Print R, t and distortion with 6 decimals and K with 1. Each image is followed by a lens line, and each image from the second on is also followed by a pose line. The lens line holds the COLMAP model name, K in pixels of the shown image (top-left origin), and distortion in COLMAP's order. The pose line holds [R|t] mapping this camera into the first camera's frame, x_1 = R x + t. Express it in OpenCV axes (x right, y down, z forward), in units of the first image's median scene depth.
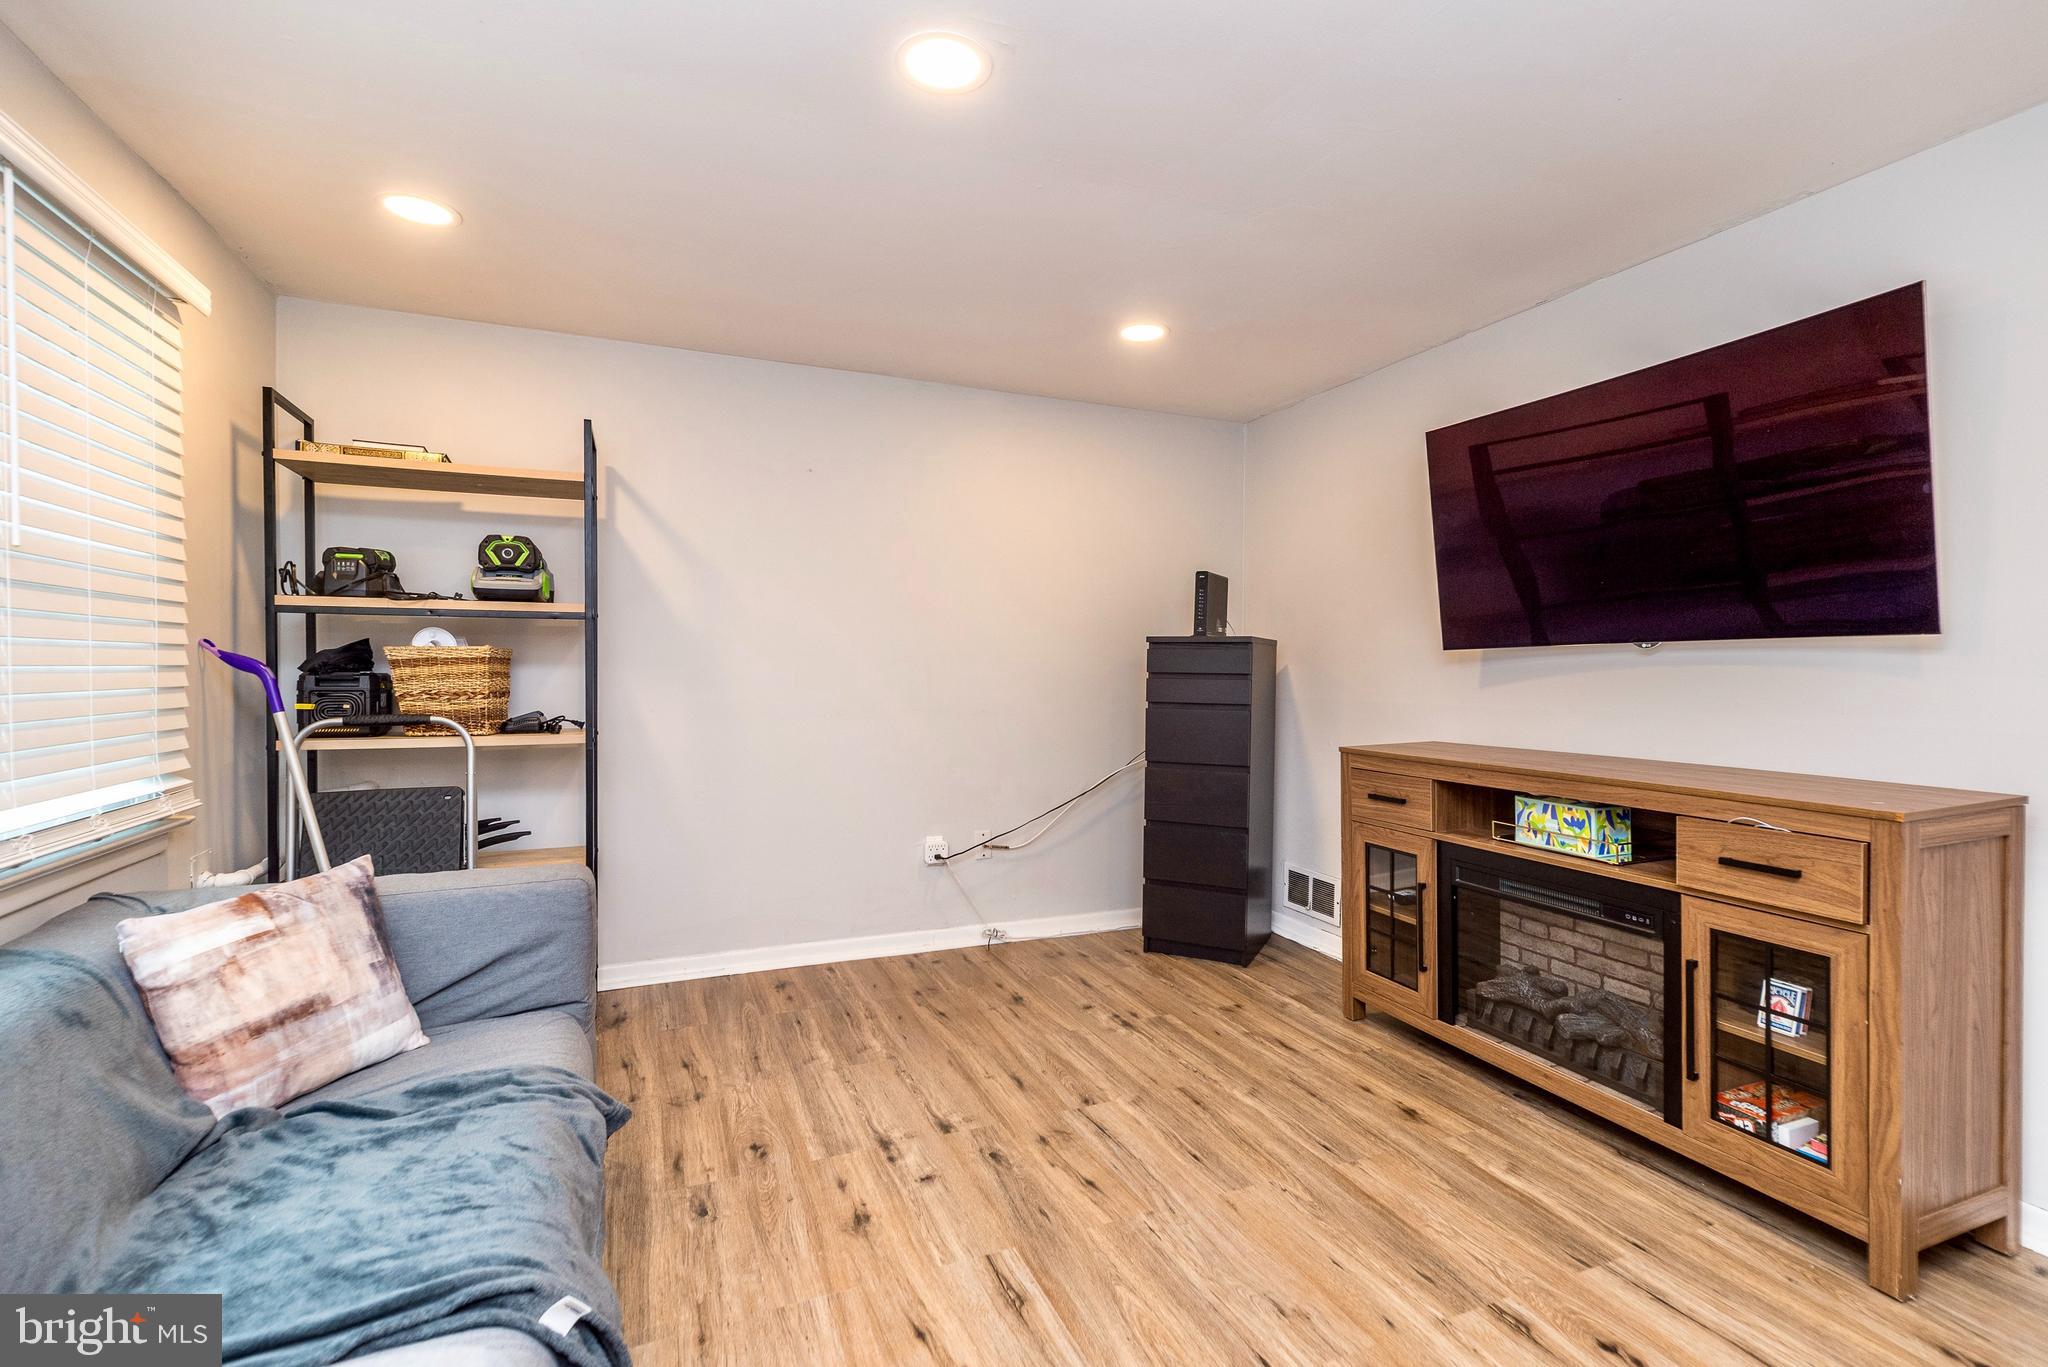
lens RADIAL K [[923.5, 0, 1034.5], [0, 923.5, 690.2], [0, 0, 1]] dist [0.006744, -0.000317]
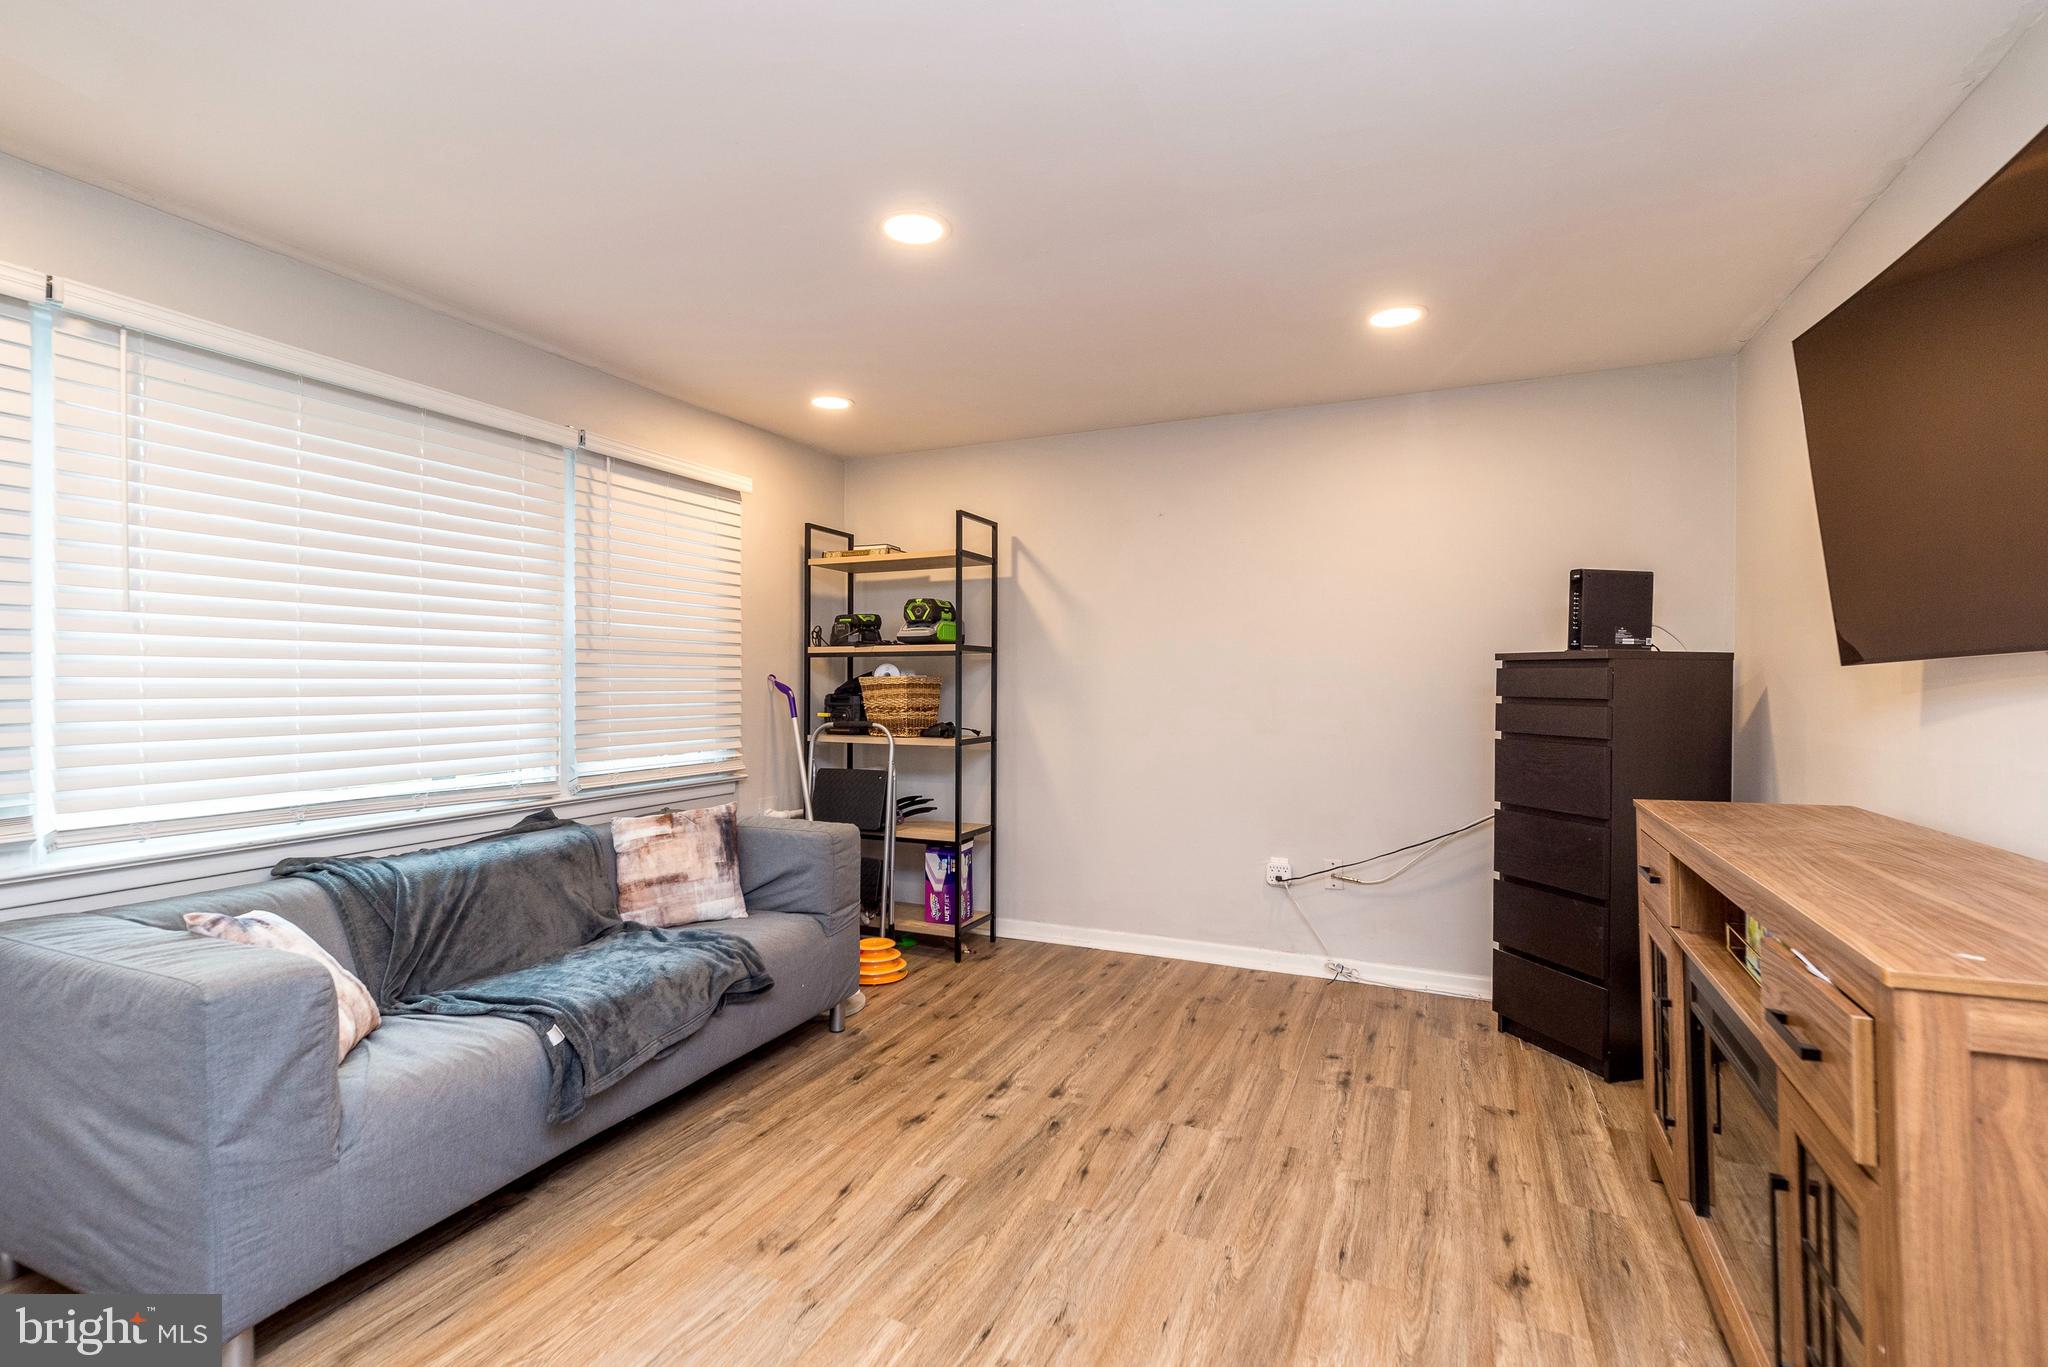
lens RADIAL K [[923.5, 0, 1034.5], [0, 923.5, 690.2], [0, 0, 1]] dist [0.006744, -0.000317]
pose [[0.678021, 0.001474, -0.735041, 0.614312], [-0.015520, 0.999804, -0.012311, -0.010498], [0.734879, 0.019755, 0.677911, 0.163317]]
